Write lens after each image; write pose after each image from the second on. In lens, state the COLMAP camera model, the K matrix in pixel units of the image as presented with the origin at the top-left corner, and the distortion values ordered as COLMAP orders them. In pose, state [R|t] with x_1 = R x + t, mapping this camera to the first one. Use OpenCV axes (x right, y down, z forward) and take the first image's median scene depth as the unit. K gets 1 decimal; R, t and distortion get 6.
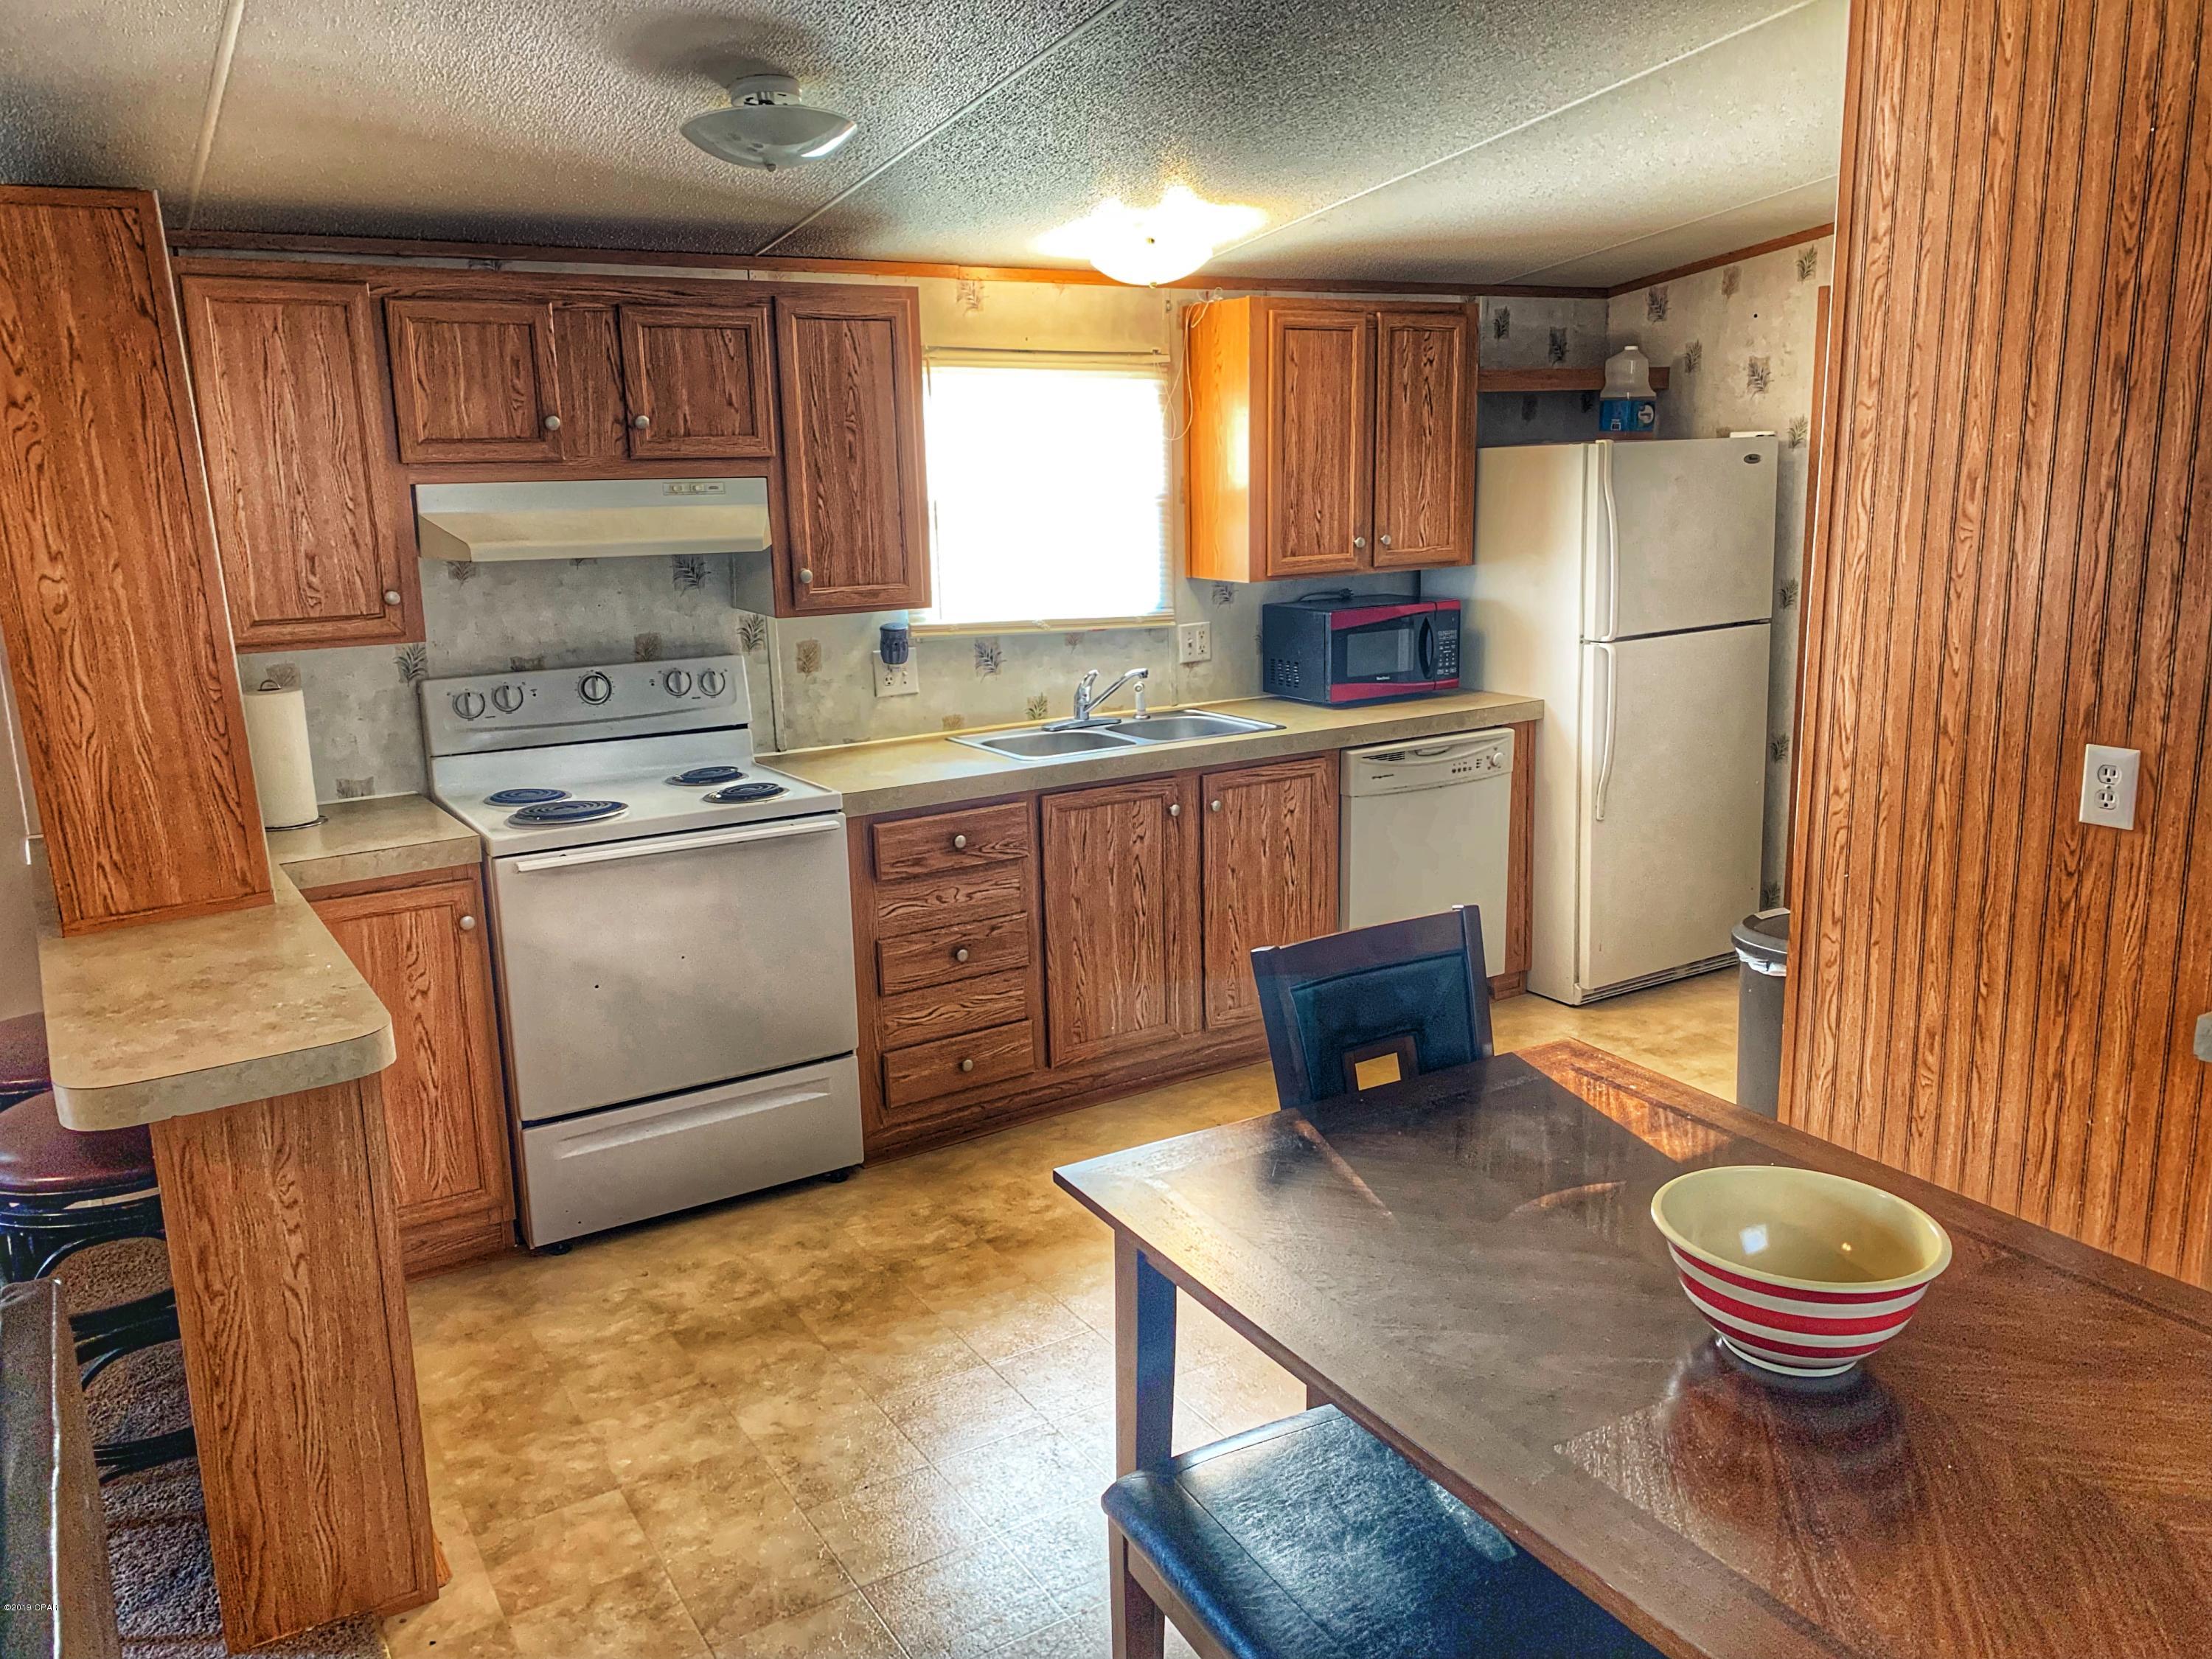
lens RADIAL K [[1684.7, 0, 1106.7], [0, 1684.7, 819.3], [0, 0, 1]] dist [0.068024, -0.061527]
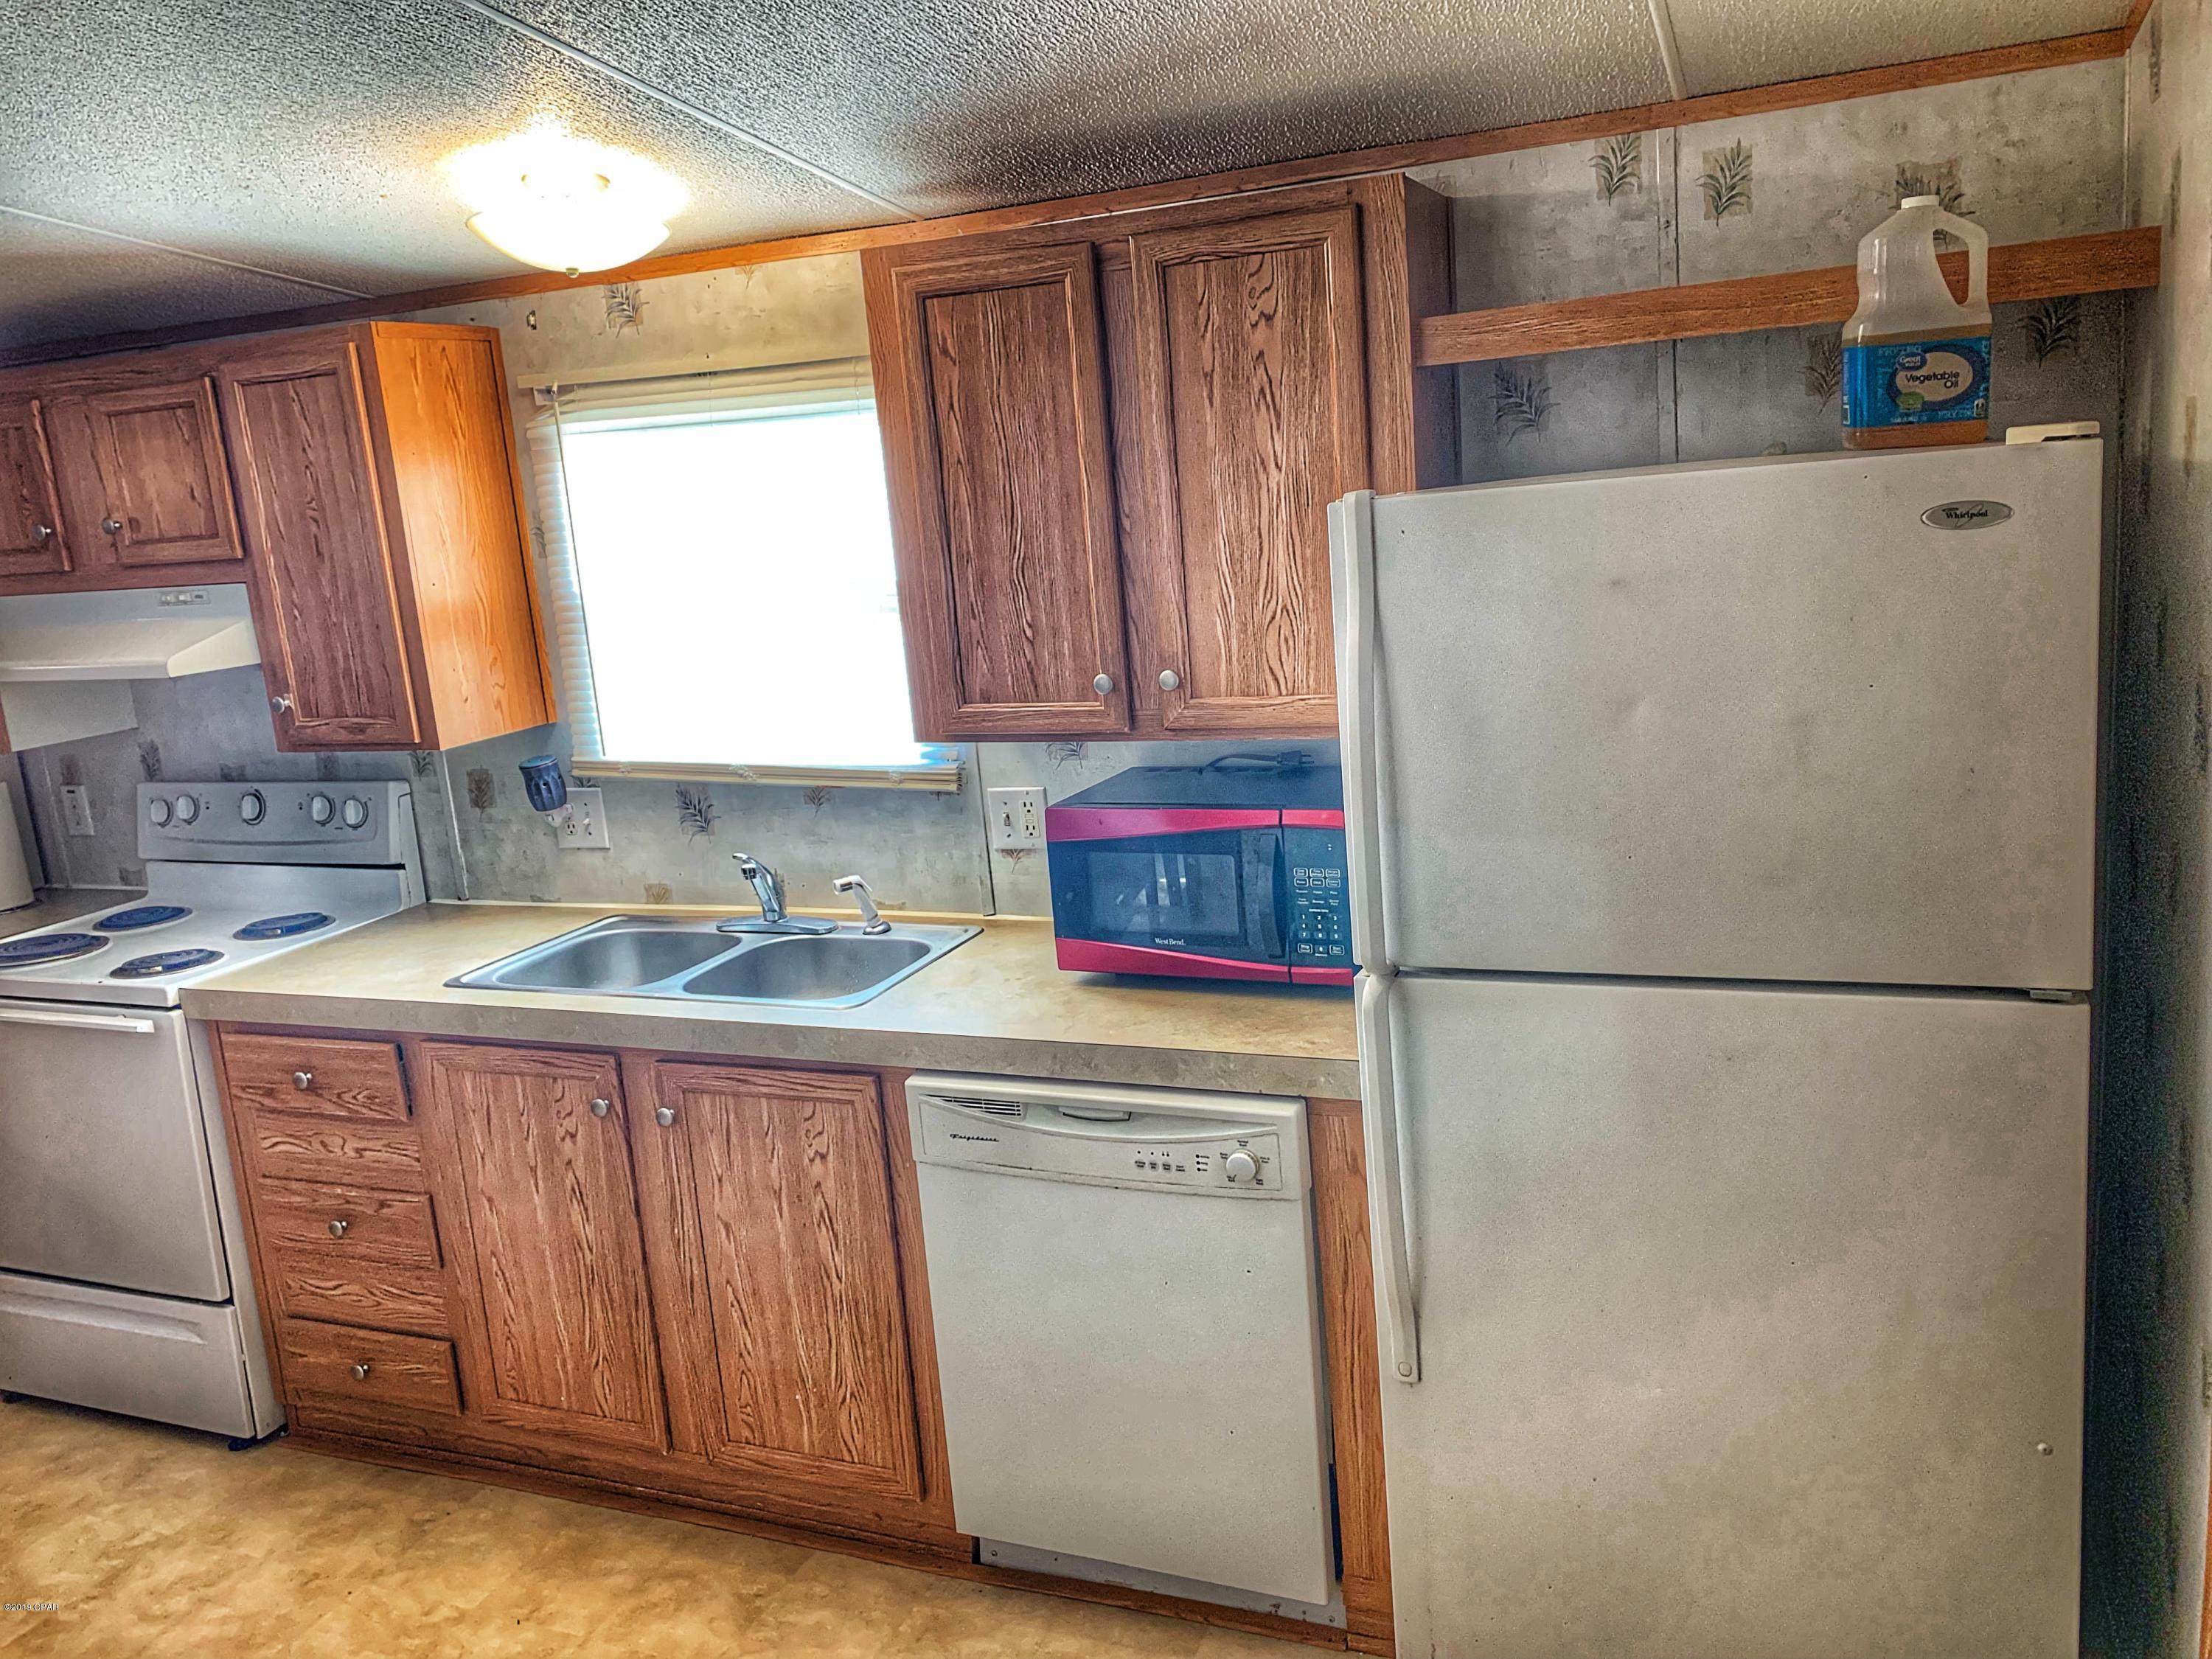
lens RADIAL K [[1684.7, 0, 1256.9], [0, 1684.7, 789.2], [0, 0, 1]] dist [0.068024, -0.061527]
pose [[0.571294, 0.134165, -0.809705, 0.676812], [-0.108252, 0.990247, 0.087702, -0.204342], [0.813575, 0.037548, 0.580246, 0.824371]]
